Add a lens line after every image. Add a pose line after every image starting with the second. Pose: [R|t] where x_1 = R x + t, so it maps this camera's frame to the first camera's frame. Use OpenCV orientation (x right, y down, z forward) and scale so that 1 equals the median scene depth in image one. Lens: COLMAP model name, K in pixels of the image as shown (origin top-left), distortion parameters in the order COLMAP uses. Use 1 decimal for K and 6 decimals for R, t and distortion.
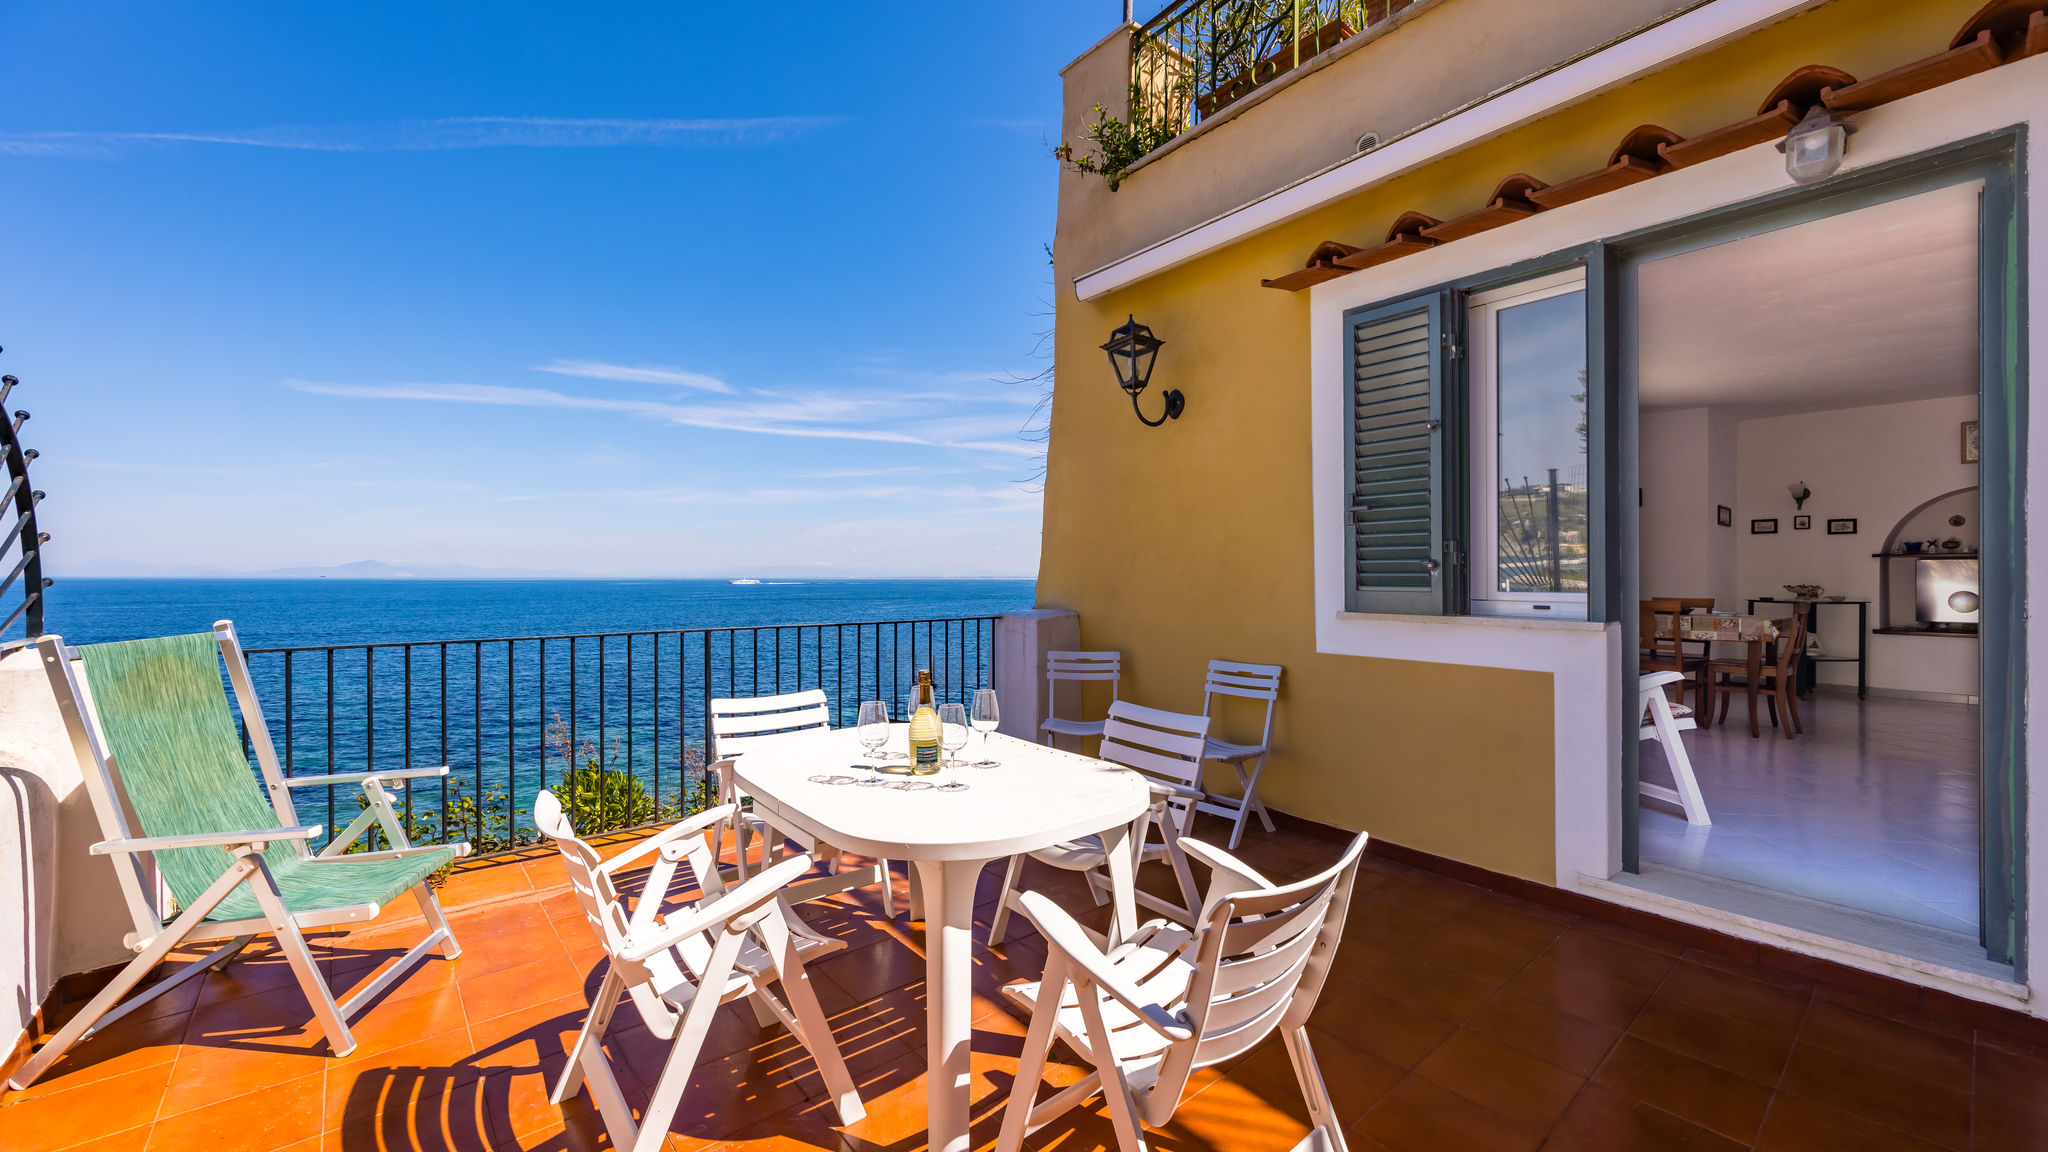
lens RADIAL K [[779.0, 0, 1023.0], [0, 779.0, 574.3], [0, 0, 1]] dist [-0.003071, 0.000029]
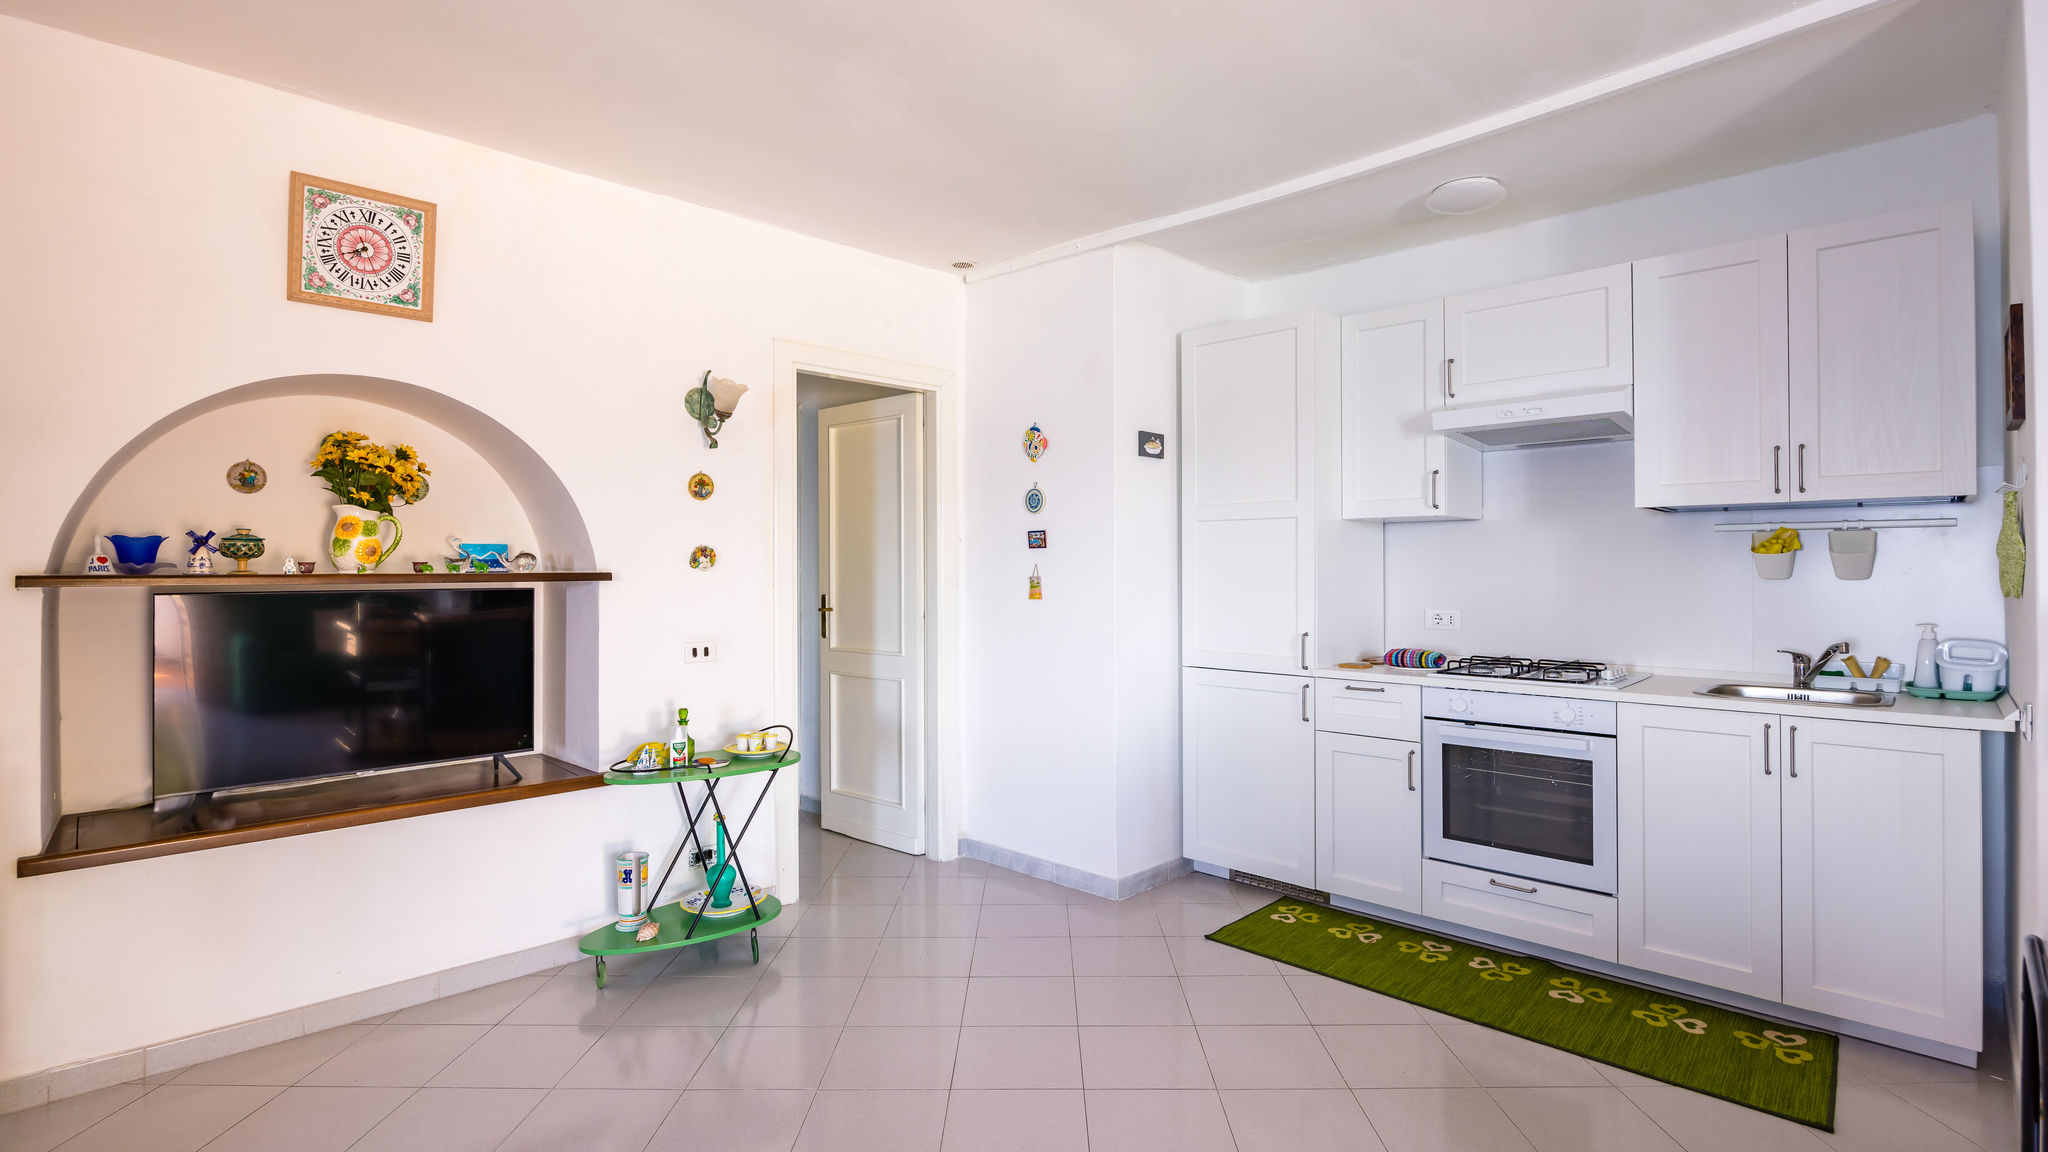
lens RADIAL K [[948.0, 0, 1040.2], [0, 948.0, 562.7], [0, 0, 1]] dist [-0.021486, 0.002660]
pose [[-0.143835, 0.001190, 0.989601, 0.735506], [-0.001018, 0.999999, -0.001350, -0.030610], [-0.989601, -0.001201, -0.143834, 0.703101]]
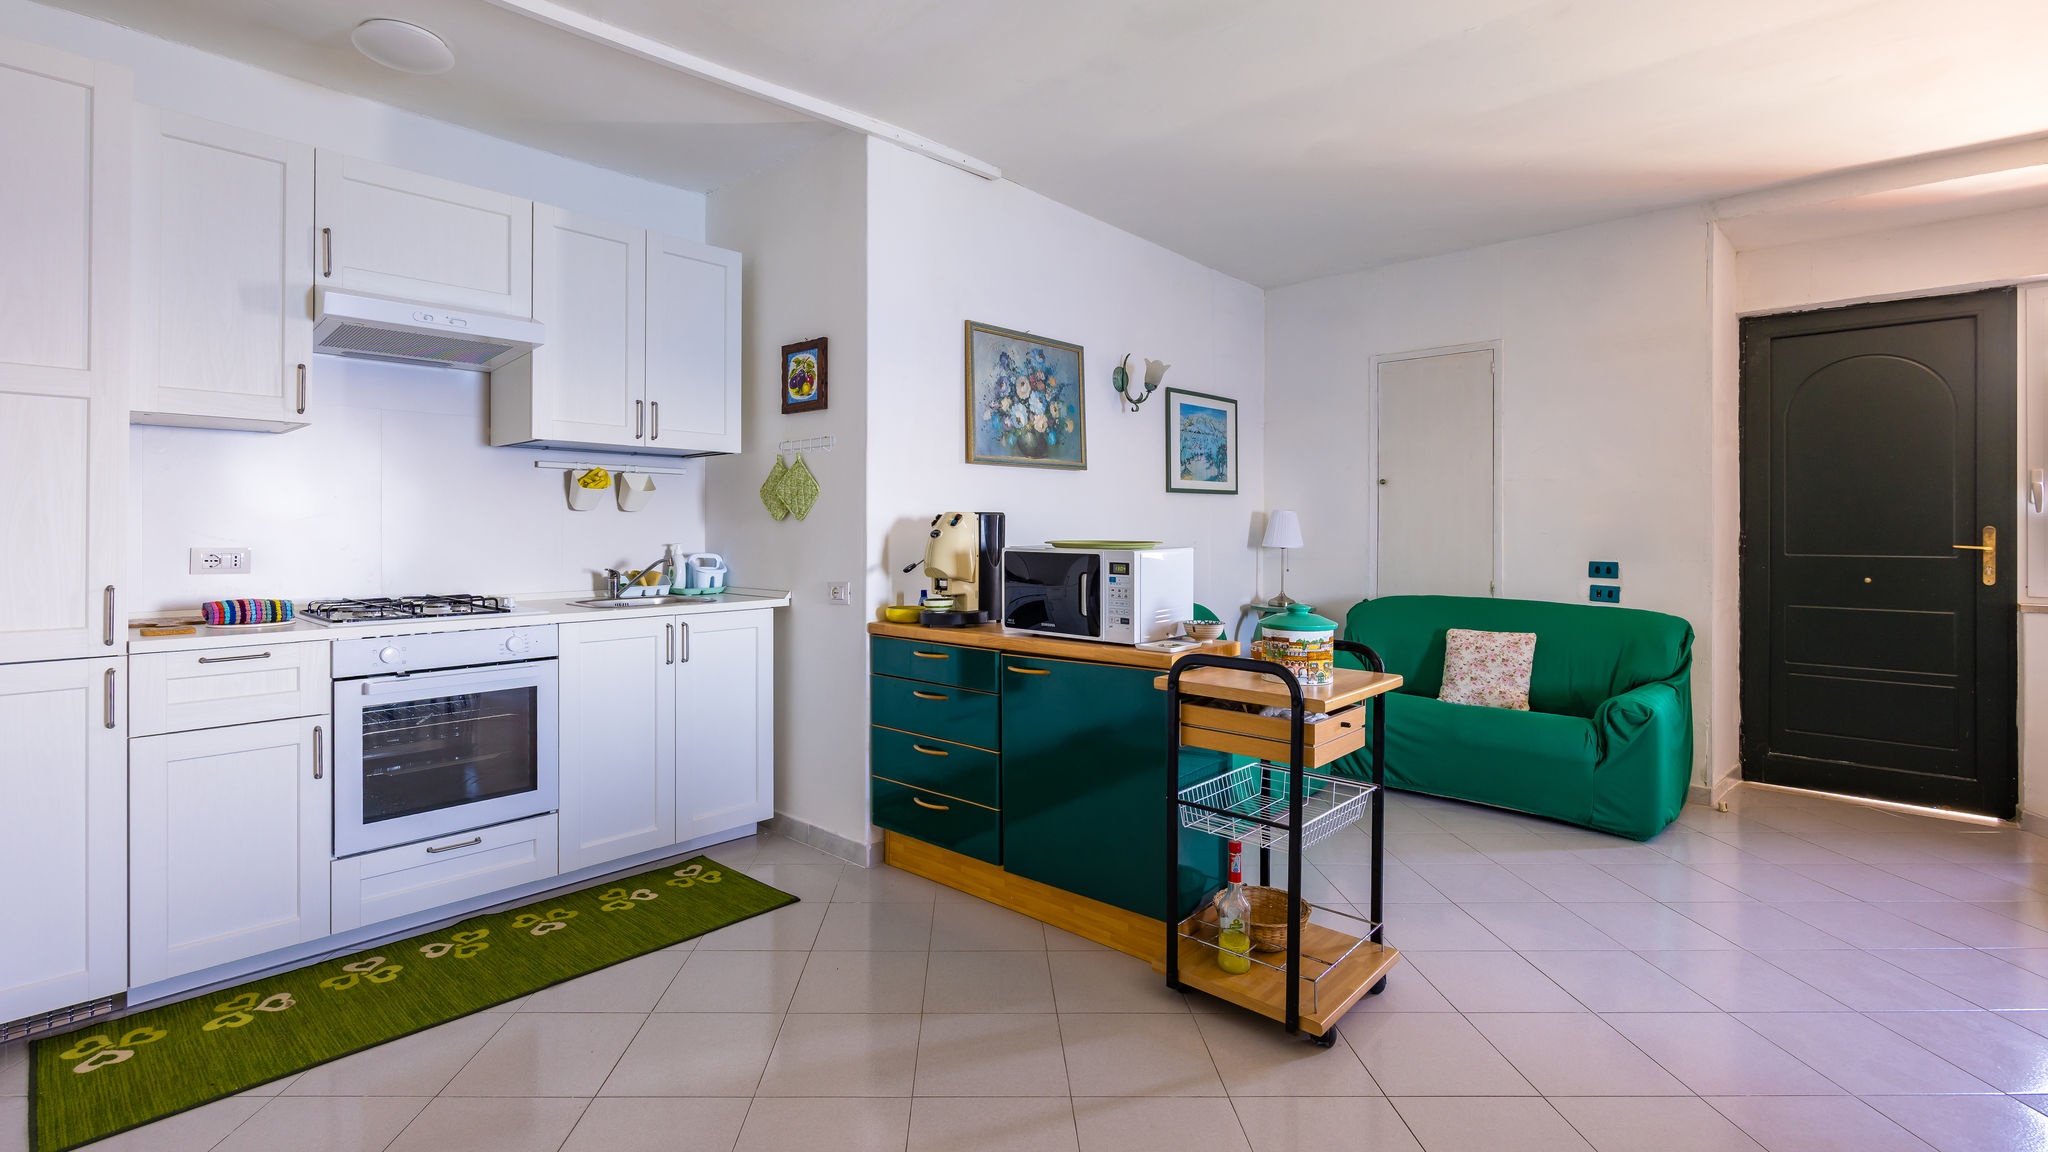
lens RADIAL K [[935.0, 0, 992.6], [0, 935.0, 522.4], [0, 0, 1]] dist [0.004506, 0.000520]
pose [[-0.987481, -0.009061, -0.157475, 0.978496], [-0.007459, 0.999914, -0.010766, -0.013460], [0.157559, -0.009456, -0.987464, 0.842250]]
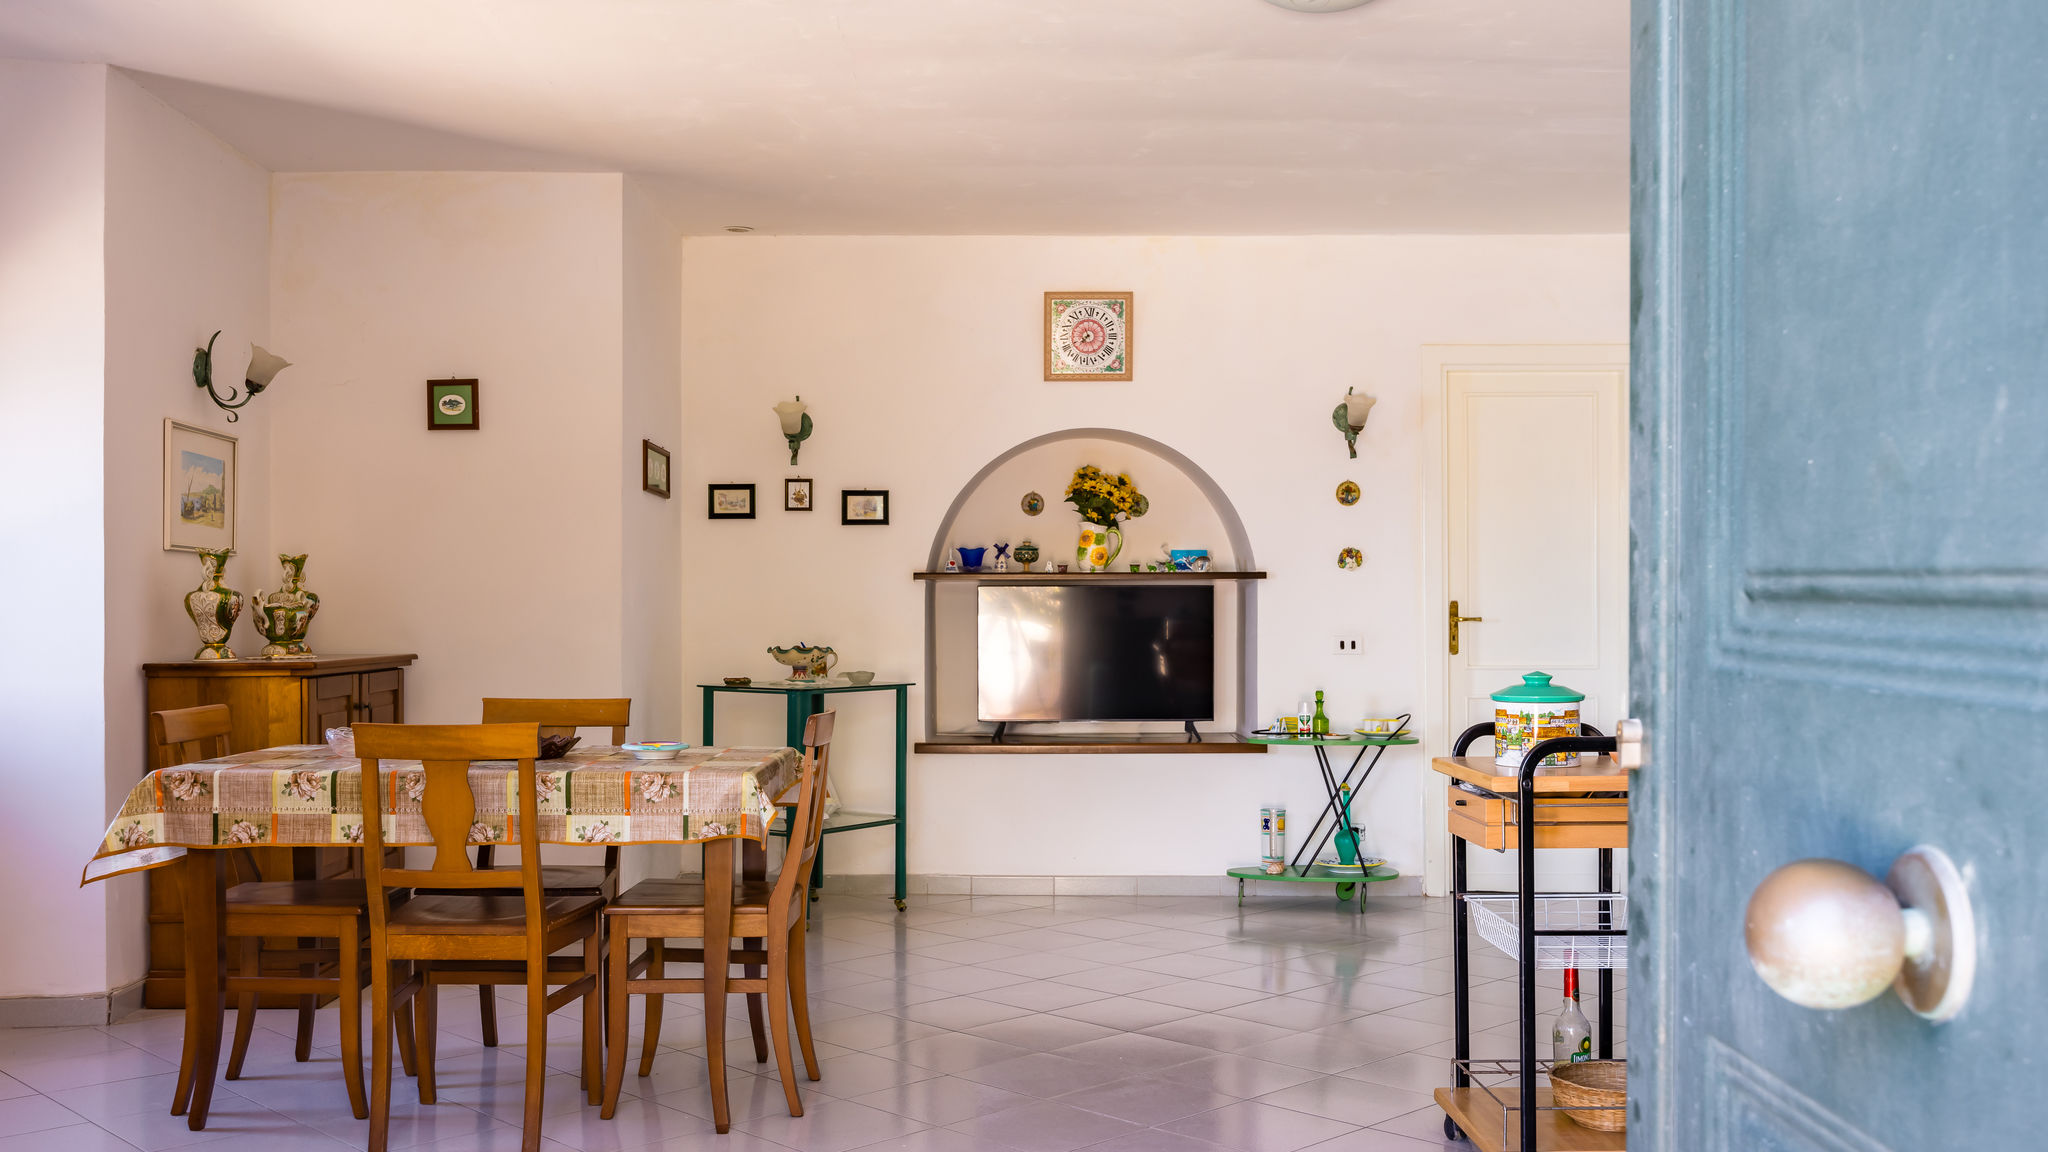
lens RADIAL K [[1882.1, 0, 1012.6], [0, 1882.1, 605.0], [0, 0, 1]] dist [-0.016341, 0.000000]
pose [[0.609922, -0.003290, 0.792455, 0.286251], [0.002224, 0.999995, 0.002441, -0.010320], [-0.792458, 0.000274, 0.609926, 0.307549]]
